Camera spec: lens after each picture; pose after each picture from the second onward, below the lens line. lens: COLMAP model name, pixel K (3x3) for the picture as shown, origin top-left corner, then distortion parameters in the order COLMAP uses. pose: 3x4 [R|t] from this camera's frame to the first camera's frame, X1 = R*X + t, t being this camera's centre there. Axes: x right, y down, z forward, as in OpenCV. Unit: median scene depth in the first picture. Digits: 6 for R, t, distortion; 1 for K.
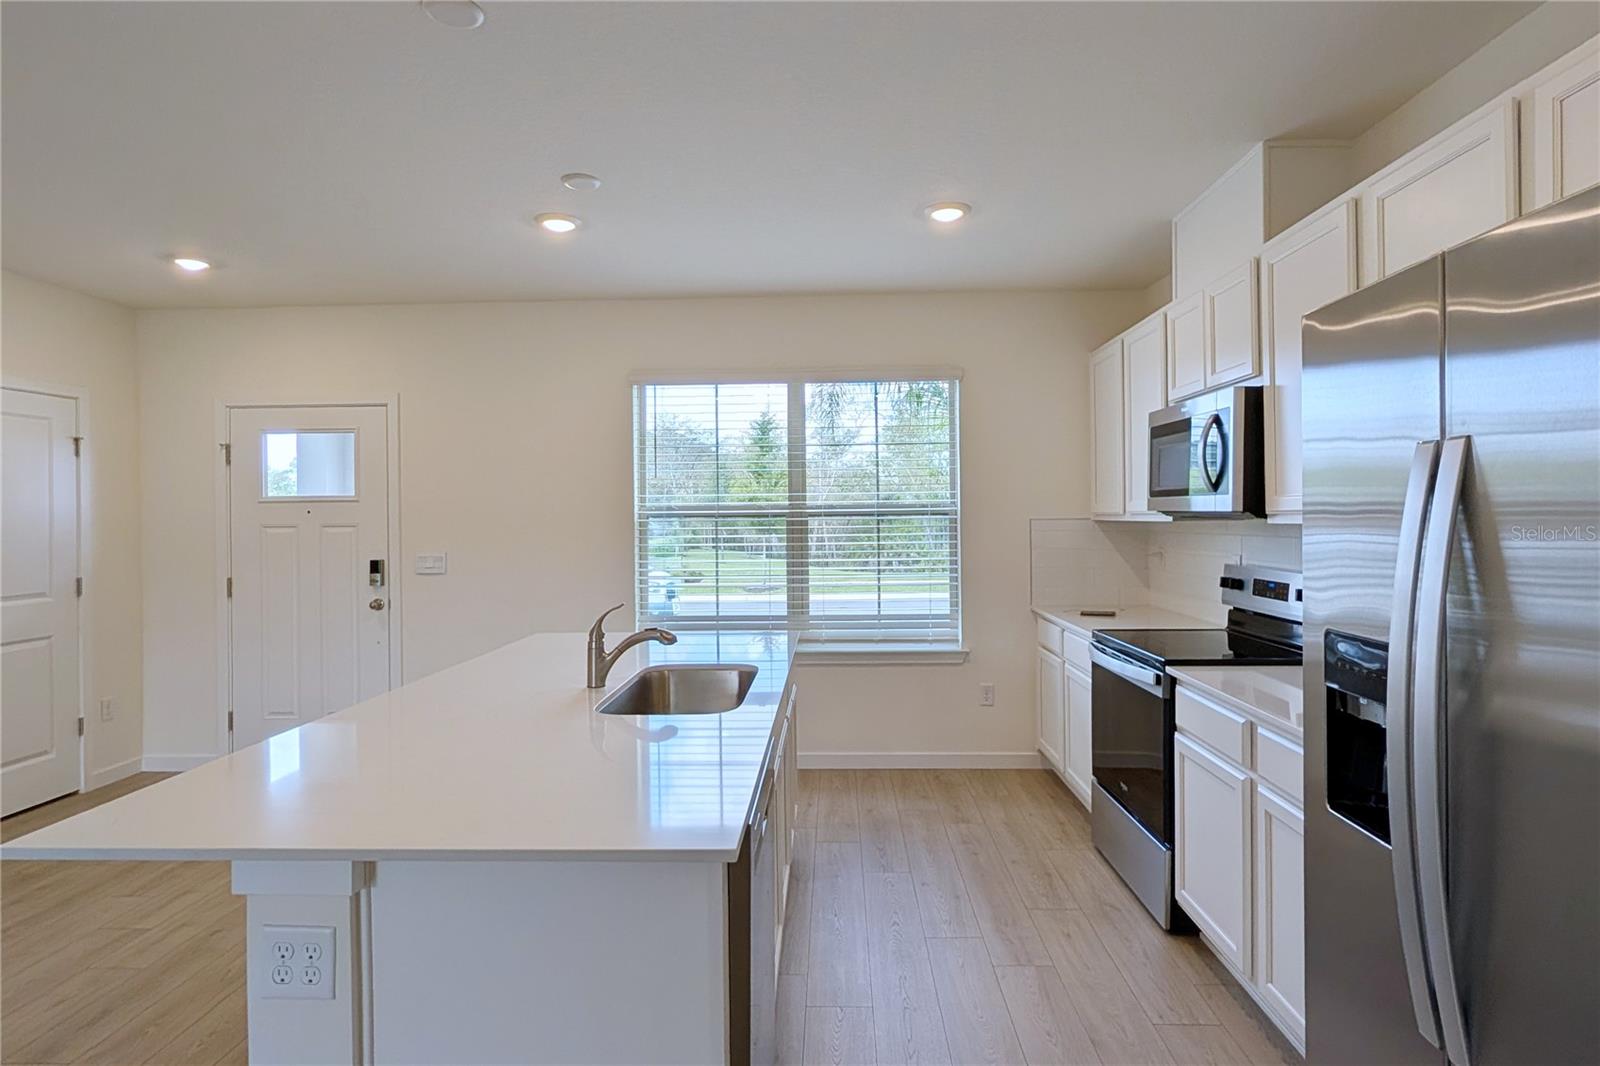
lens RADIAL K [[849.0, 0, 804.1], [0, 849.0, 523.9], [0, 0, 1]] dist [-0.000241, 0.000021]
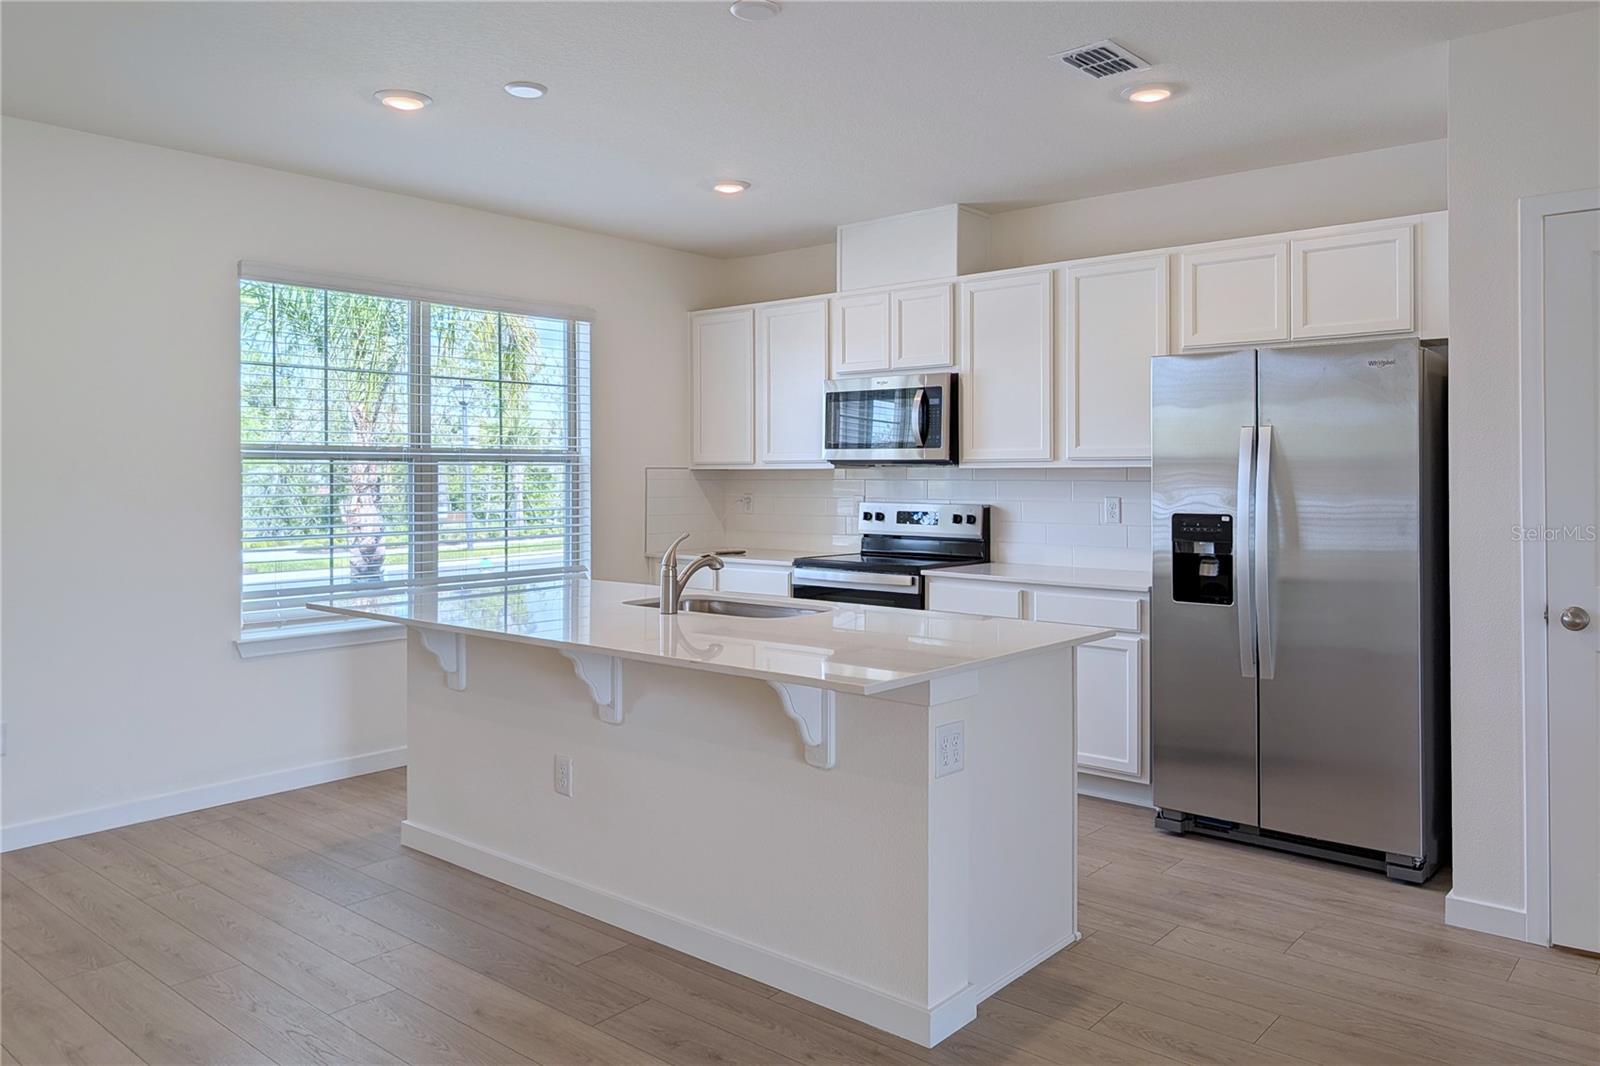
lens RADIAL K [[1158.1, 0, 802.4], [0, 1158.1, 476.0], [0, 0, 1]] dist [0.098678, 0.000344]
pose [[0.623353, 0.006216, 0.781916, -0.941028], [0.001407, 0.999958, -0.009071, 0.024051], [-0.781939, 0.006754, 0.623318, -0.026140]]
